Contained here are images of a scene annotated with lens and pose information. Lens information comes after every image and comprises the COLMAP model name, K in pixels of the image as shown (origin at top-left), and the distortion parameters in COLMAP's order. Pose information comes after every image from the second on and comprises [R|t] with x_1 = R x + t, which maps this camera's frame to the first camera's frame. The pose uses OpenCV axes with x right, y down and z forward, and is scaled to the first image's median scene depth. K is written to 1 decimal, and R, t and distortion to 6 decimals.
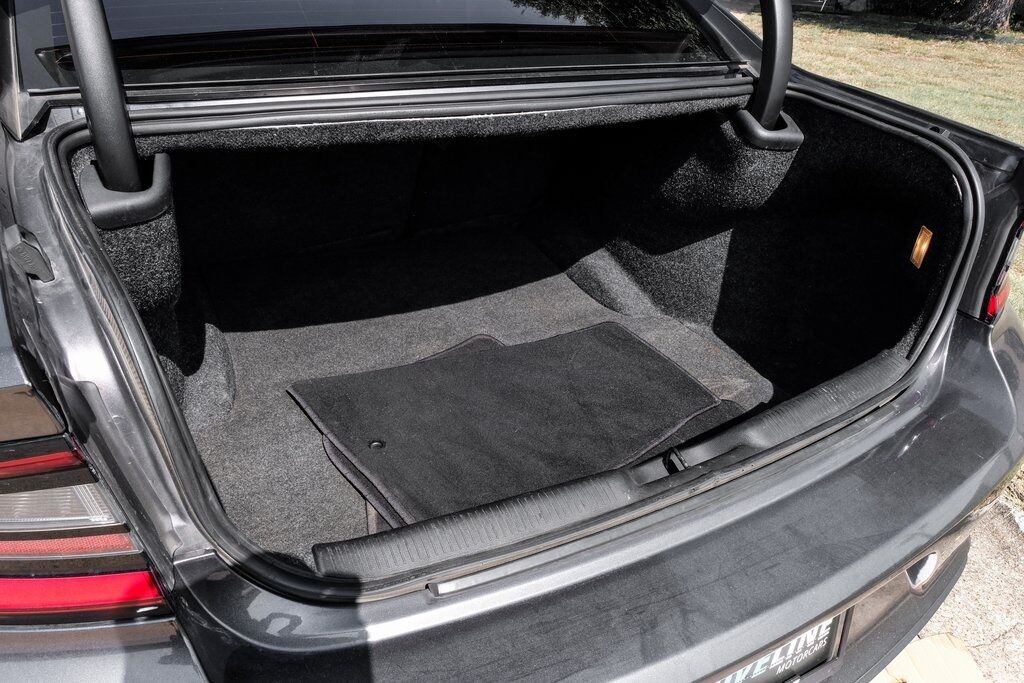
lens RADIAL K [[696.1, 0, 512.0], [0, 696.1, 341.5], [0, 0, 1]] dist [-0.029122, -0.000240]
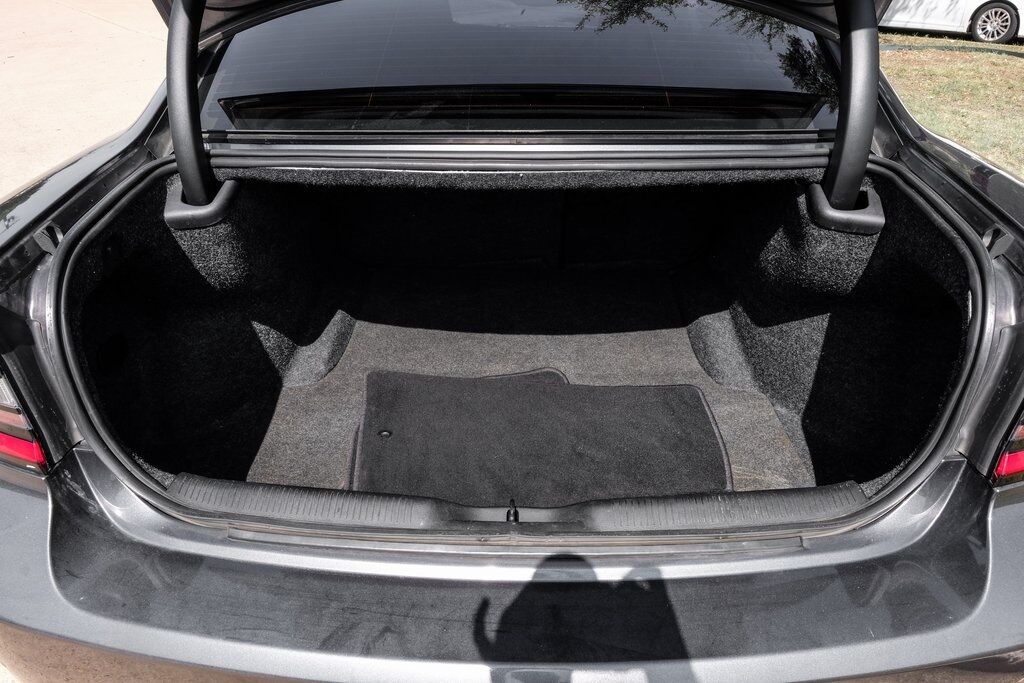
lens RADIAL K [[696.1, 0, 512.0], [0, 696.1, 341.5], [0, 0, 1]] dist [-0.029122, -0.000240]
pose [[0.855859, 0.200181, -0.476900, 0.465860], [-0.214425, 0.976419, 0.025044, -0.072510], [0.470668, 0.080825, 0.878601, 0.040580]]
